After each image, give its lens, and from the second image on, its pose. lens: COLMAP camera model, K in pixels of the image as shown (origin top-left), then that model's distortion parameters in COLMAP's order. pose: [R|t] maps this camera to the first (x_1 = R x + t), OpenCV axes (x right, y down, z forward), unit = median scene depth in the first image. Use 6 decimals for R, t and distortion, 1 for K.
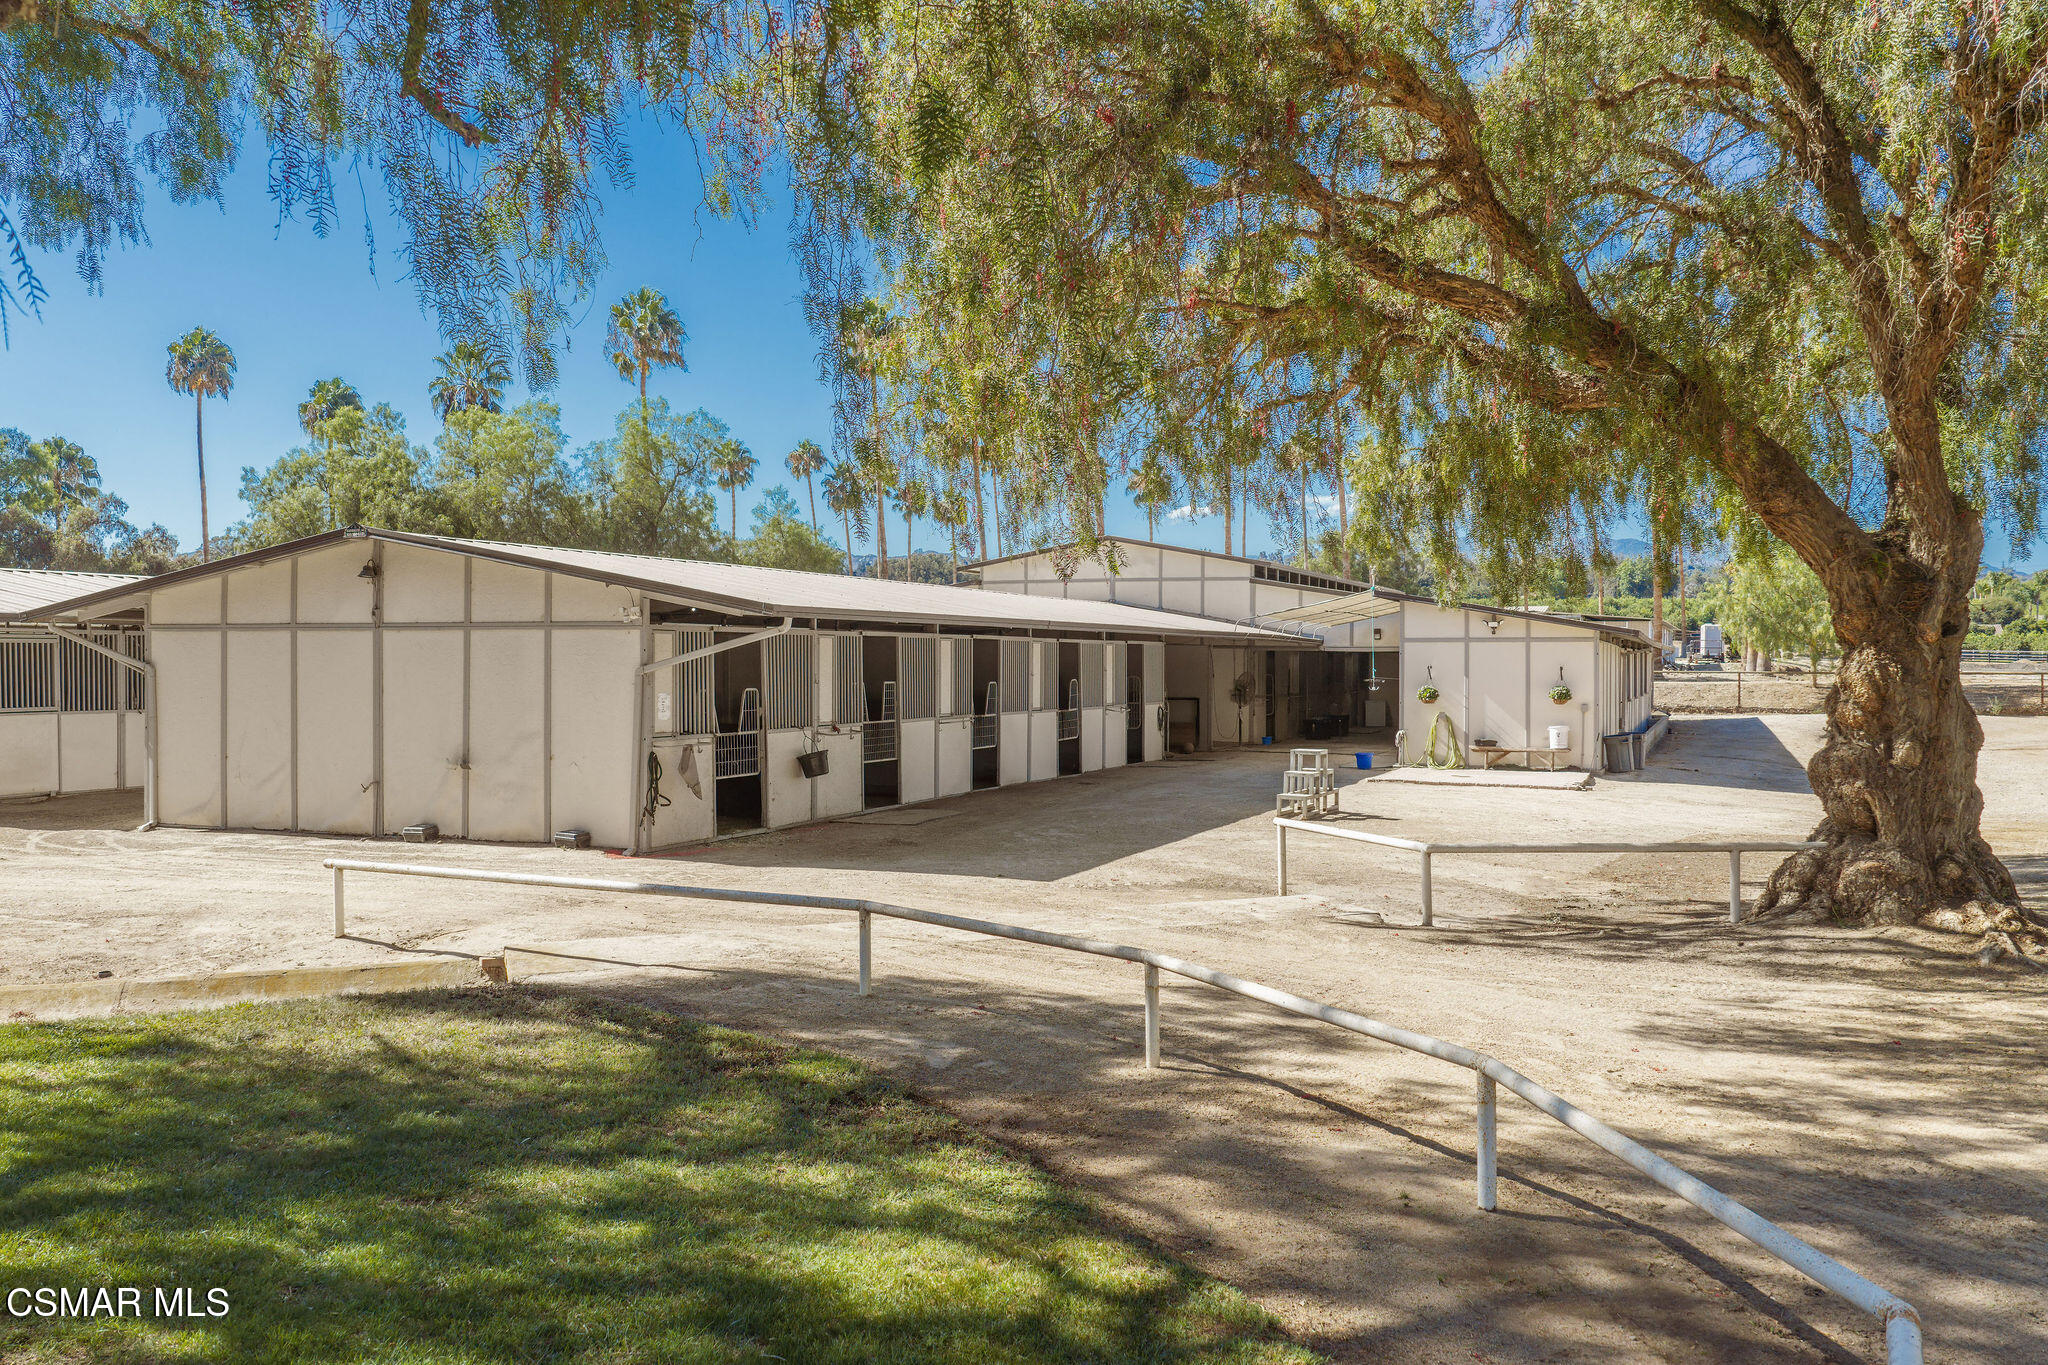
lens RADIAL K [[1676.6, 0, 1024.0], [0, 1676.6, 682.5], [0, 0, 1]] dist [0.023311, -0.001609]
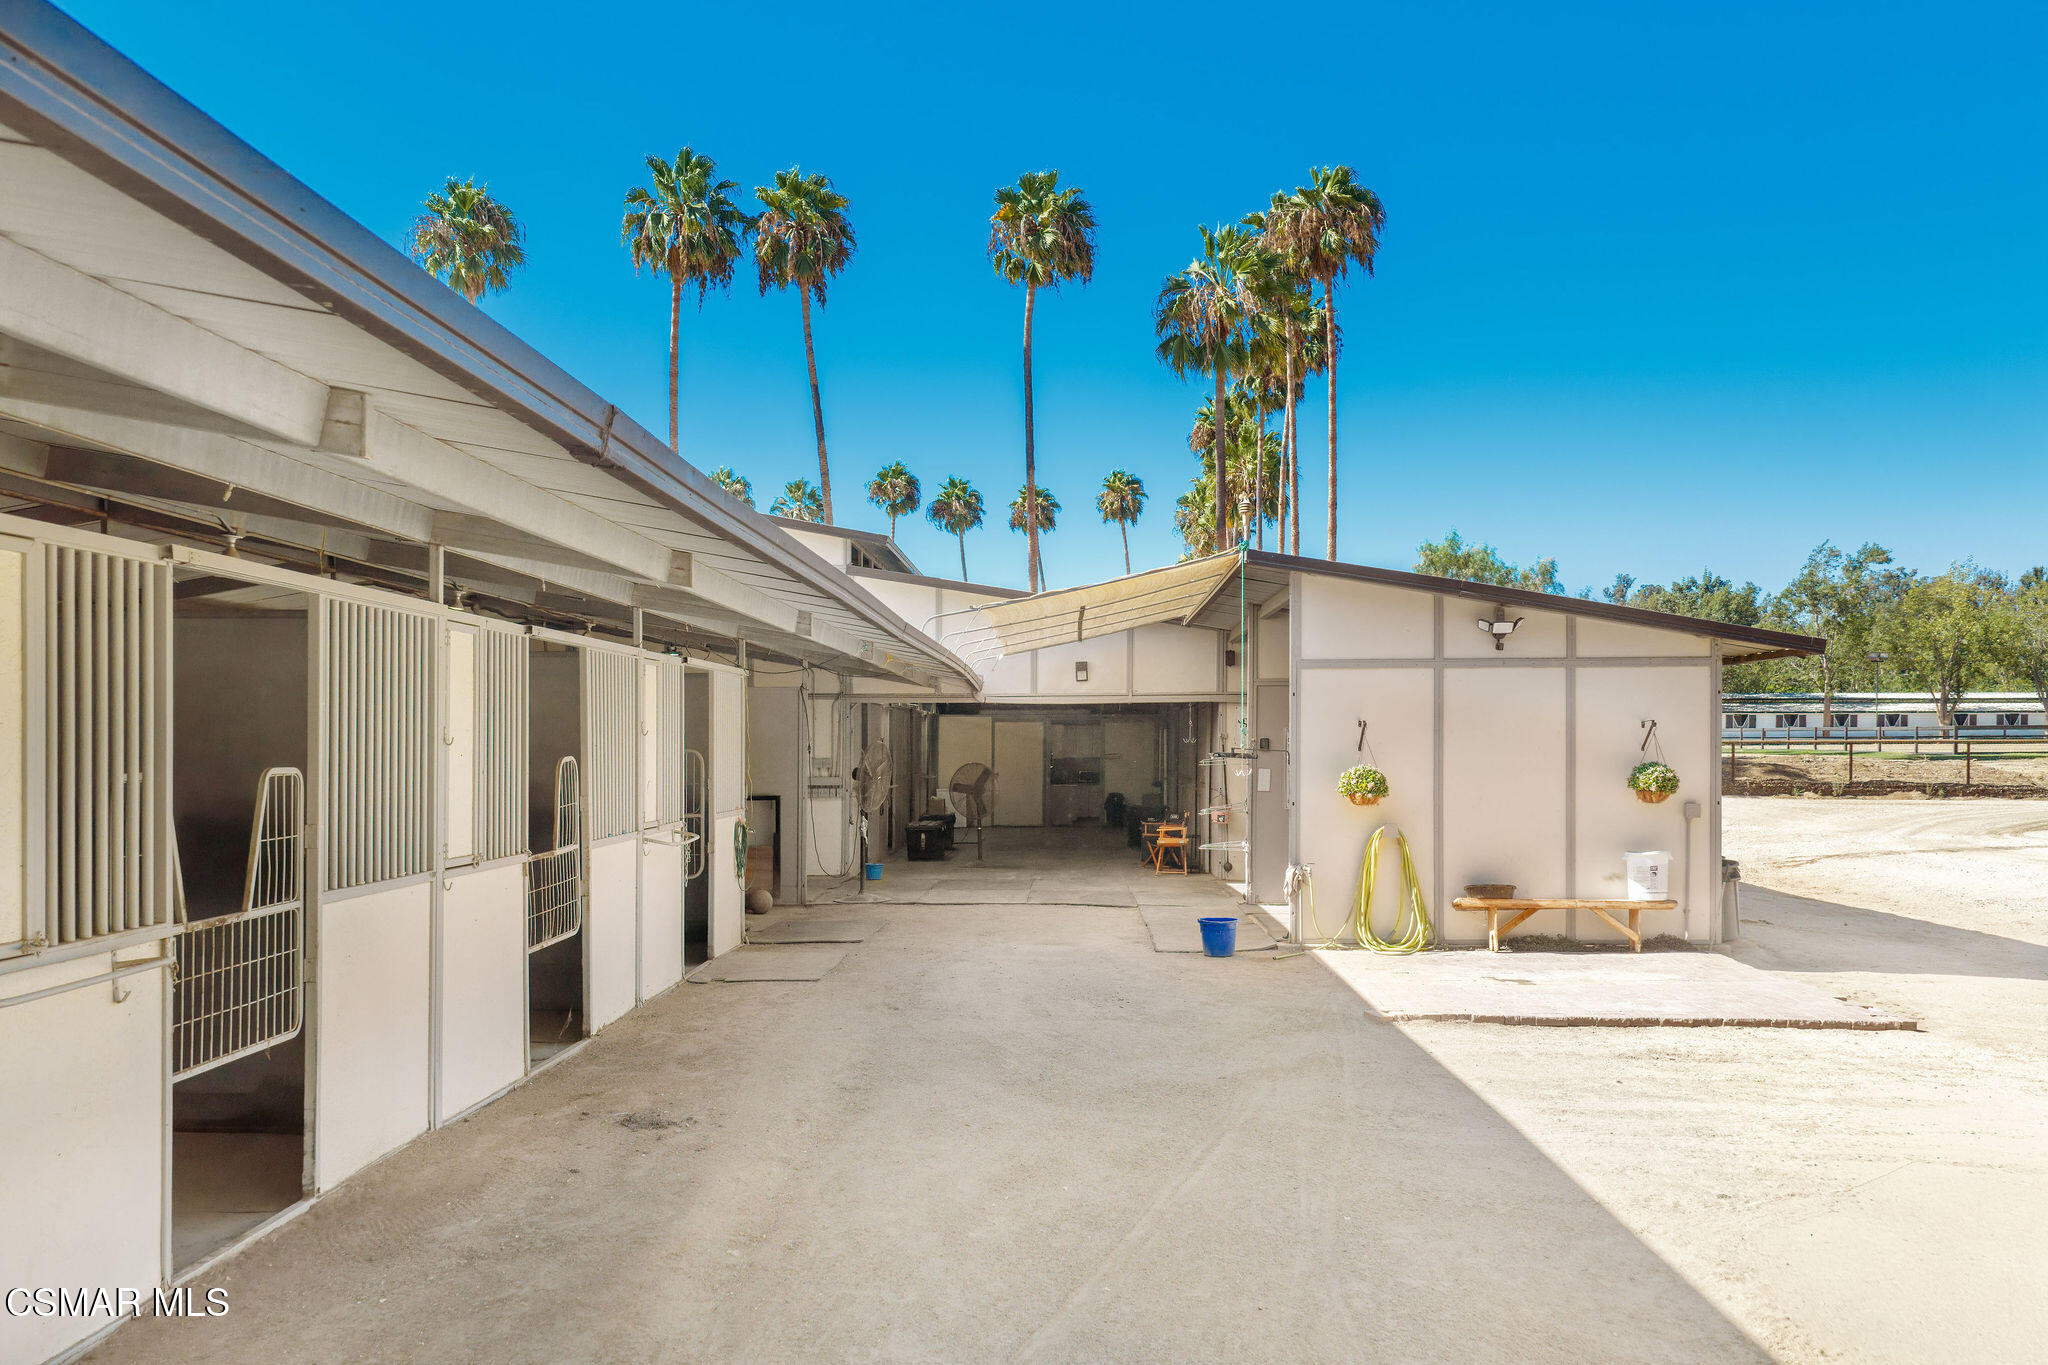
lens RADIAL K [[1753.7, 0, 986.6], [0, 1753.7, 799.7], [0, 0, 1]] dist [-0.001764, -0.008109]
pose [[0.944880, -0.017611, 0.326943, -0.006275], [0.011081, 0.999700, 0.021825, -0.000237], [-0.327229, -0.016999, 0.944792, 0.747425]]
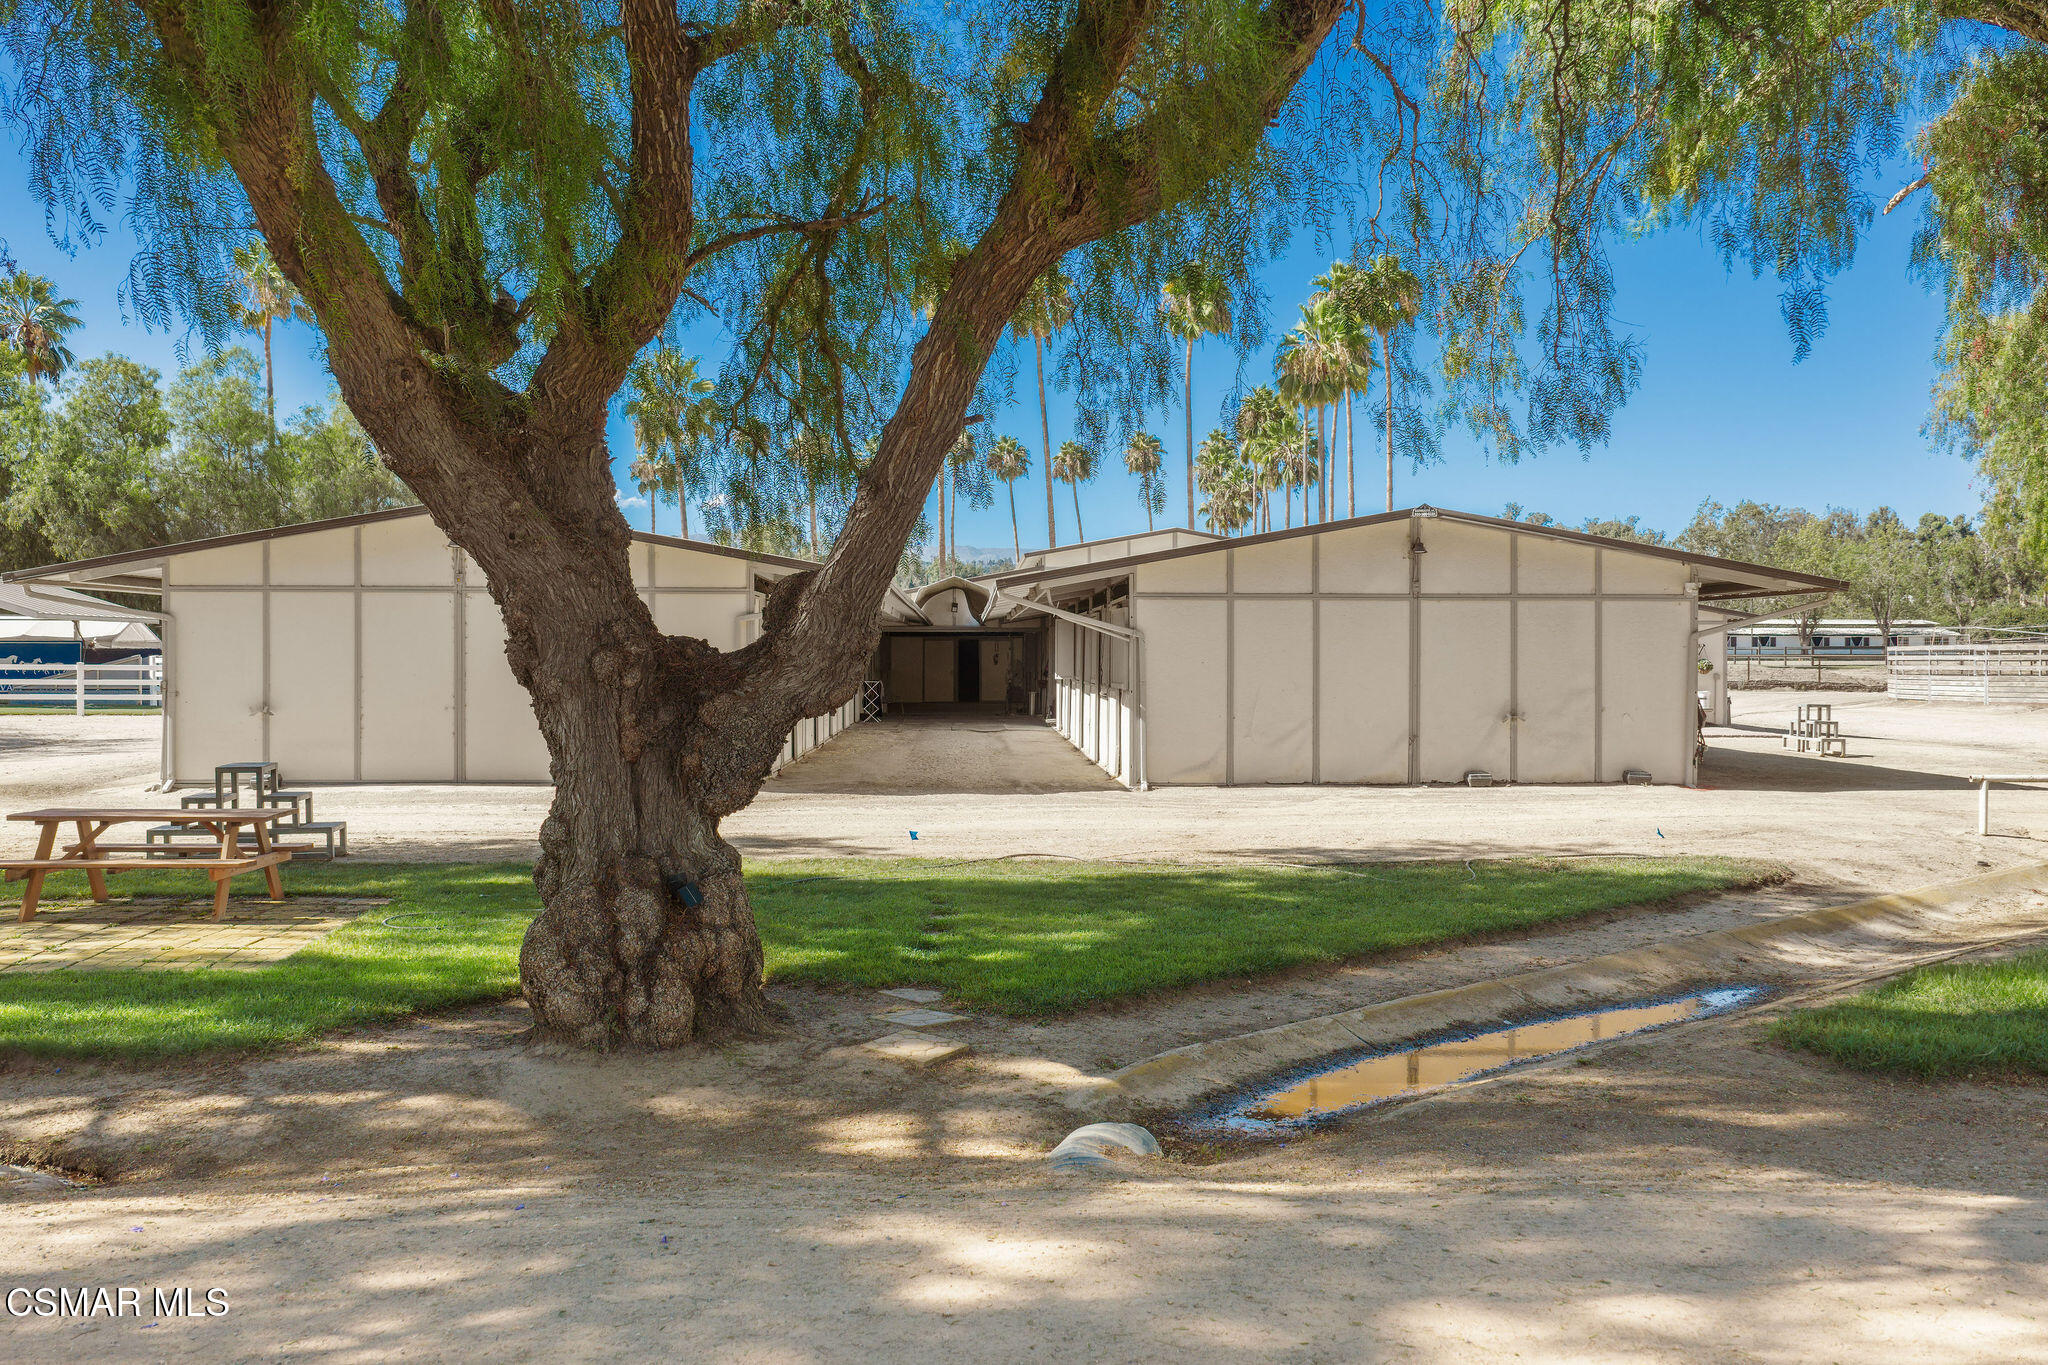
lens RADIAL K [[1676.6, 0, 1024.0], [0, 1676.6, 682.5], [0, 0, 1]] dist [0.023311, -0.001609]
pose [[0.920973, -0.007274, 0.389558, -0.775722], [0.005631, 0.999970, 0.005361, 0.011911], [-0.389586, -0.002744, 0.920986, 0.051518]]
